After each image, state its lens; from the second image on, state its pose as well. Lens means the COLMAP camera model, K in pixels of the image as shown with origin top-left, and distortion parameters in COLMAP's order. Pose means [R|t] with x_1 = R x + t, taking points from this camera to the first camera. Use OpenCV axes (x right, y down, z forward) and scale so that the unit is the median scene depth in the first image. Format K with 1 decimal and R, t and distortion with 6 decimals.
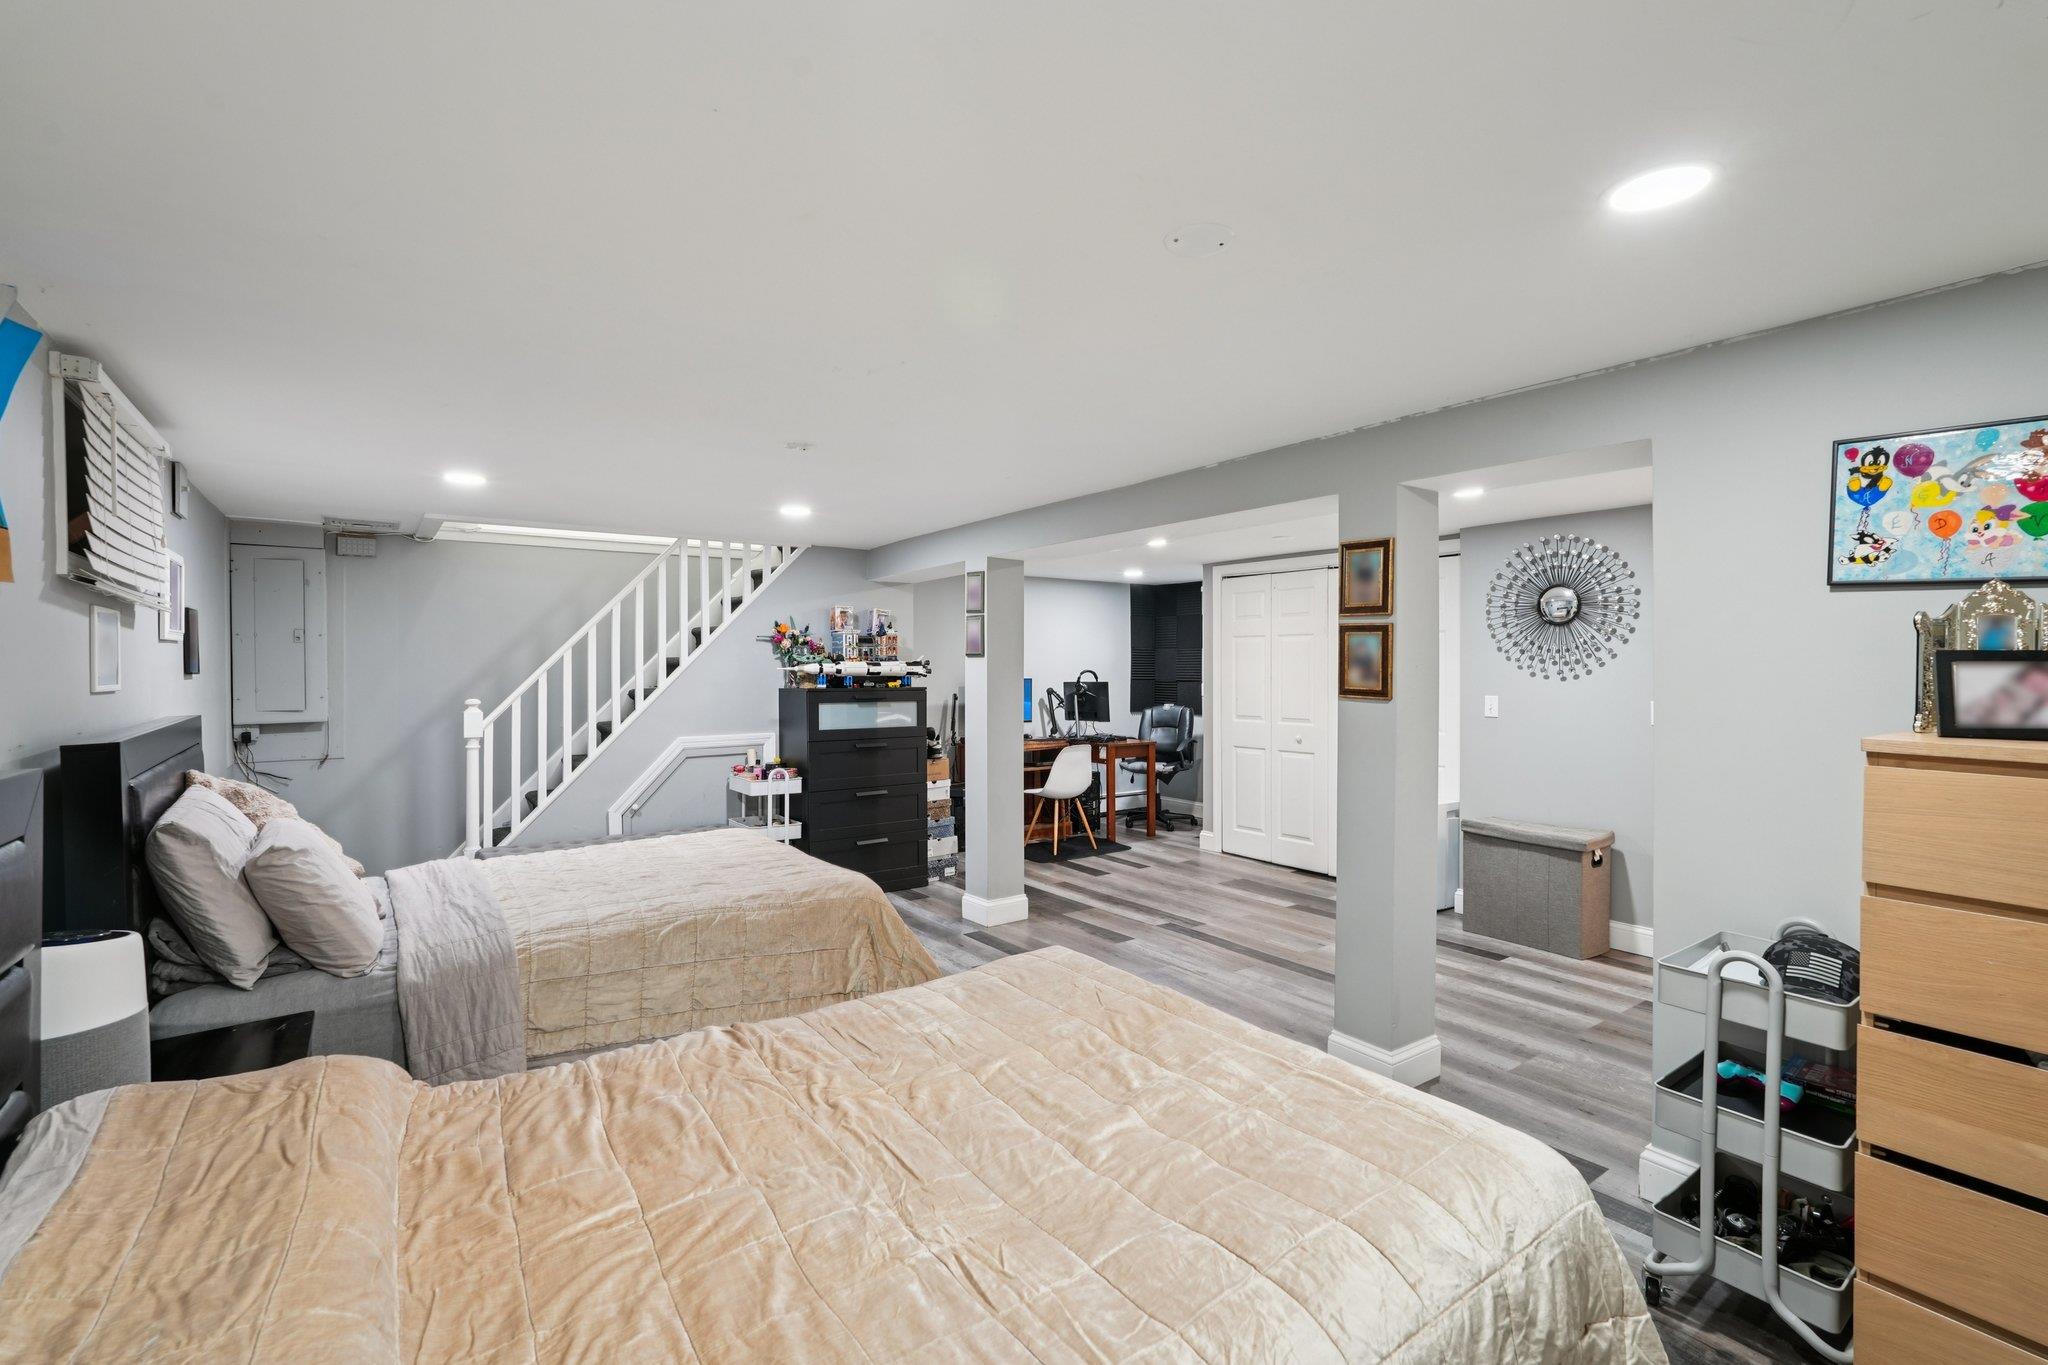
lens RADIAL K [[921.5, 0, 1031.7], [0, 921.5, 666.5], [0, 0, 1]] dist [-0.009380, 0.008968]
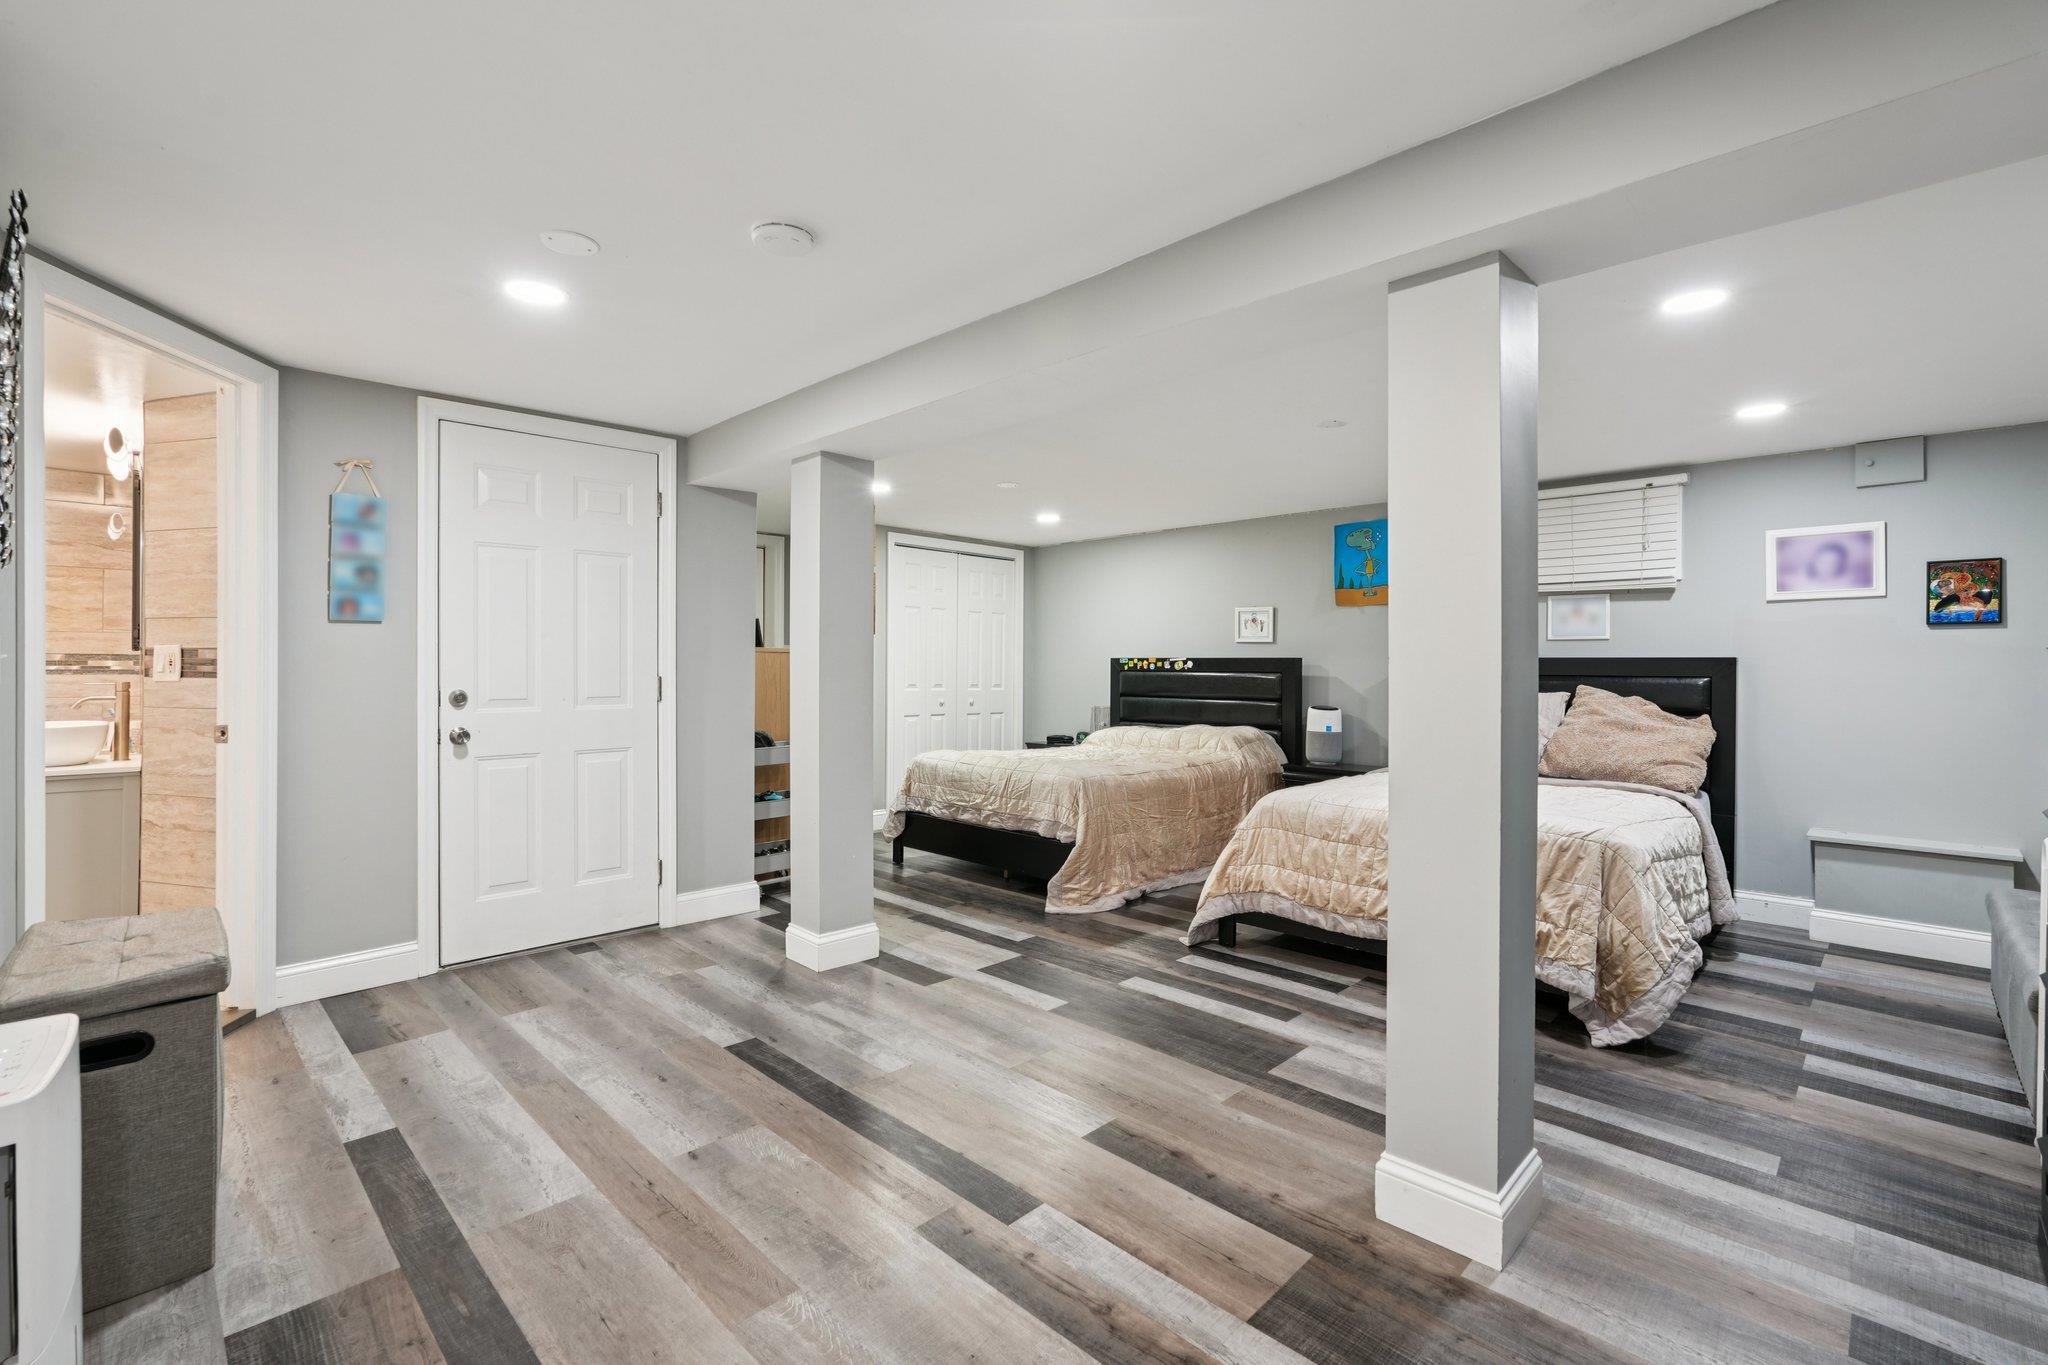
lens RADIAL K [[901.2, 0, 1027.3], [0, 901.2, 683.2], [0, 0, 1]] dist [-0.015658, 0.009016]
pose [[-0.987802, -0.001925, -0.155705, 0.206260], [-0.004524, 0.999856, 0.016335, 0.048727], [0.155651, 0.016840, -0.987668, 1.403096]]
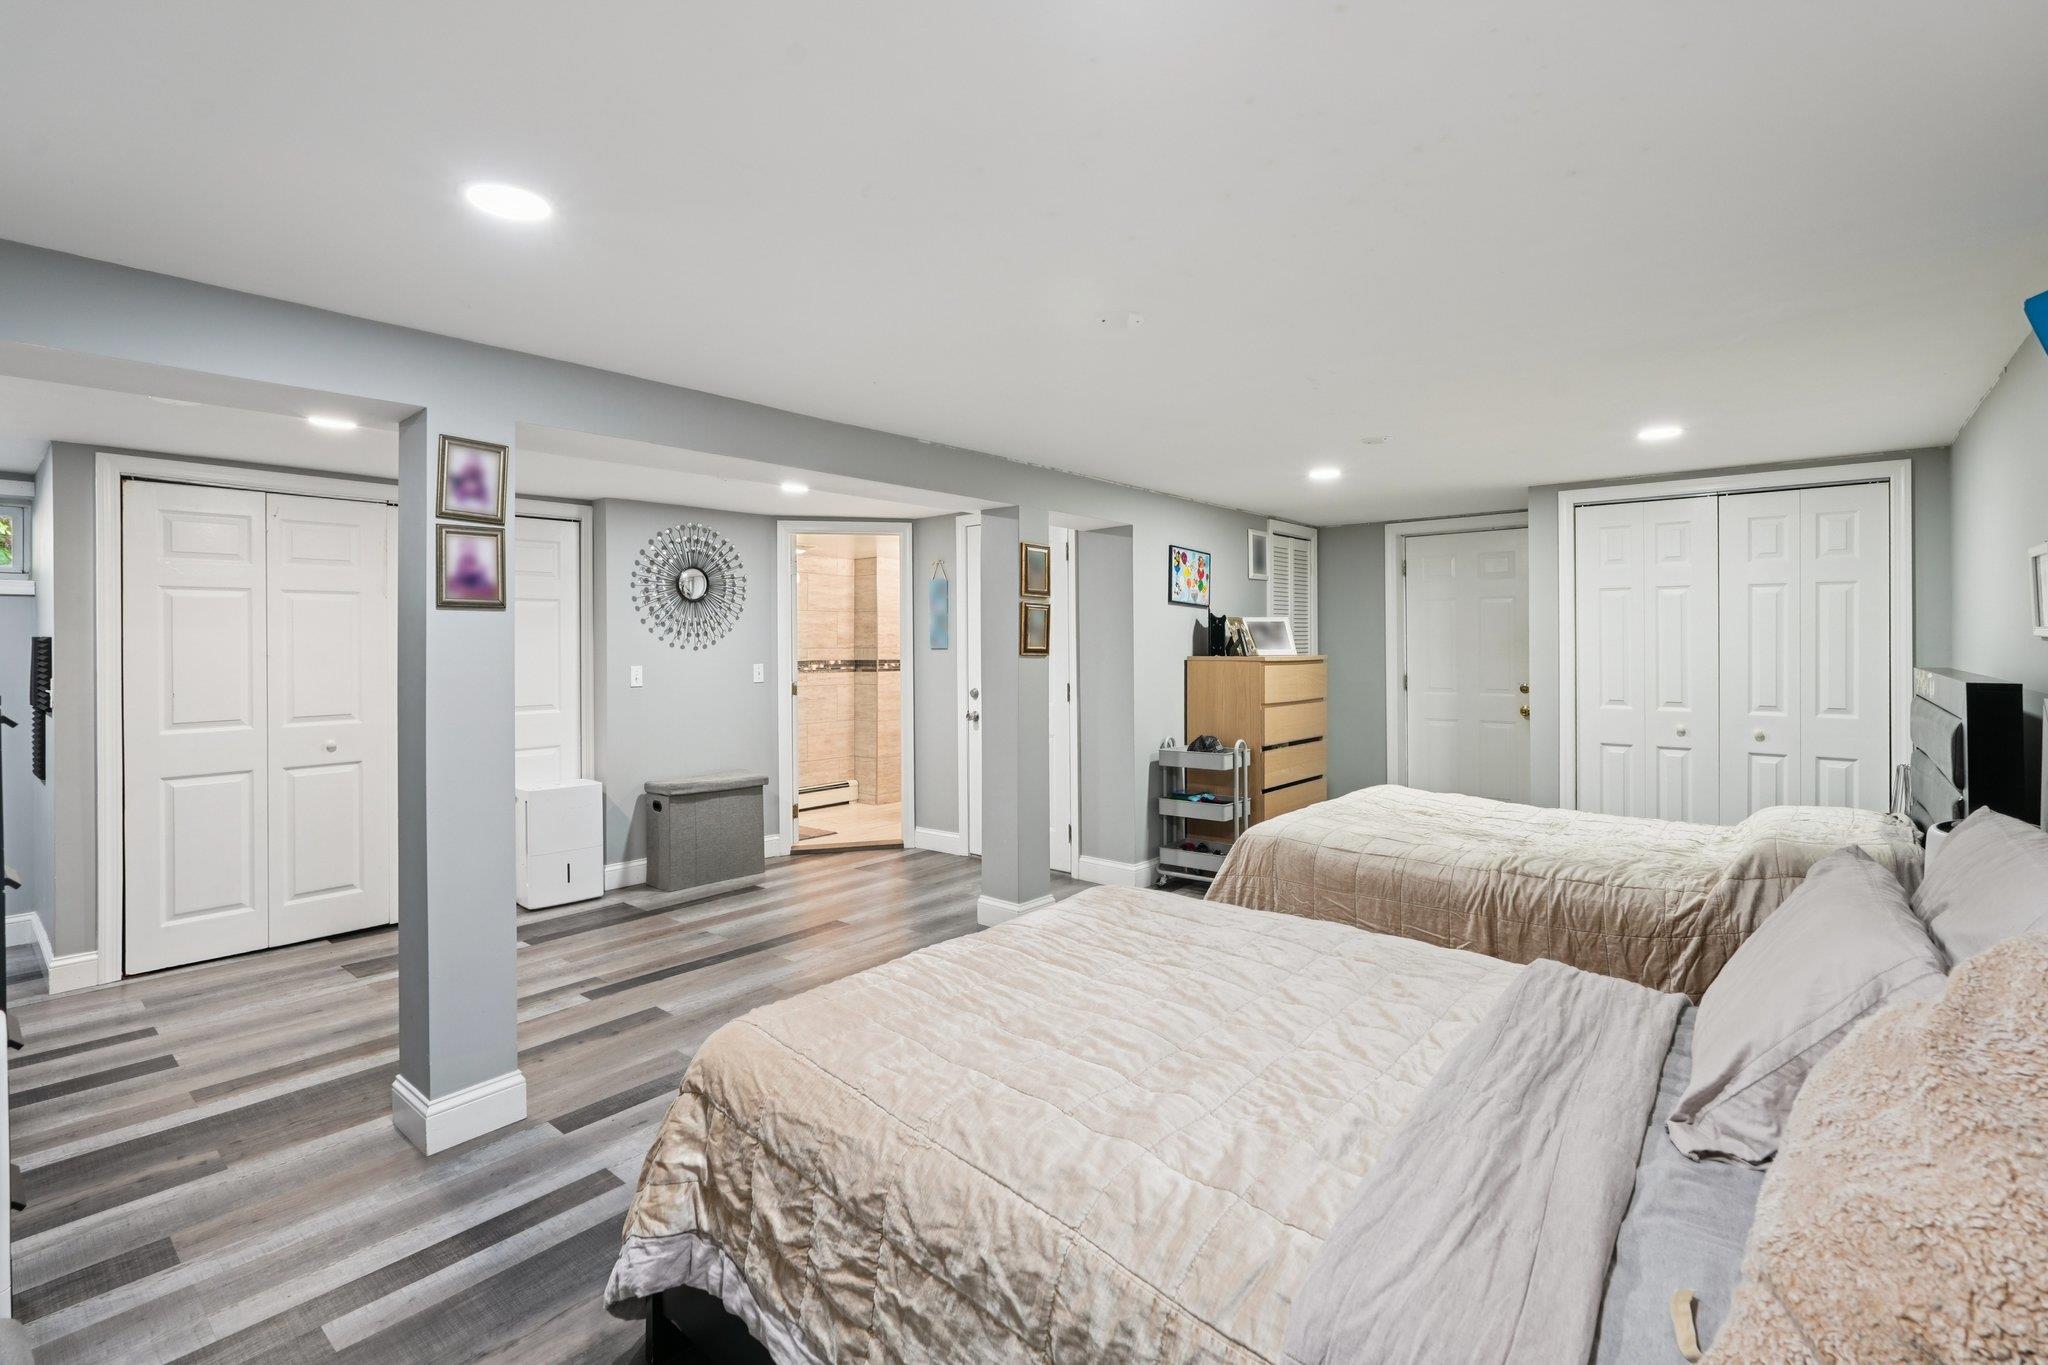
lens RADIAL K [[923.9, 0, 1033.2], [0, 923.9, 643.6], [0, 0, 1]] dist [-0.013085, 0.008968]
pose [[-0.235791, 0.000469, 0.971804, -0.643993], [0.006921, 0.999975, 0.001197, 0.008787], [-0.971779, 0.007008, -0.235789, 0.848005]]
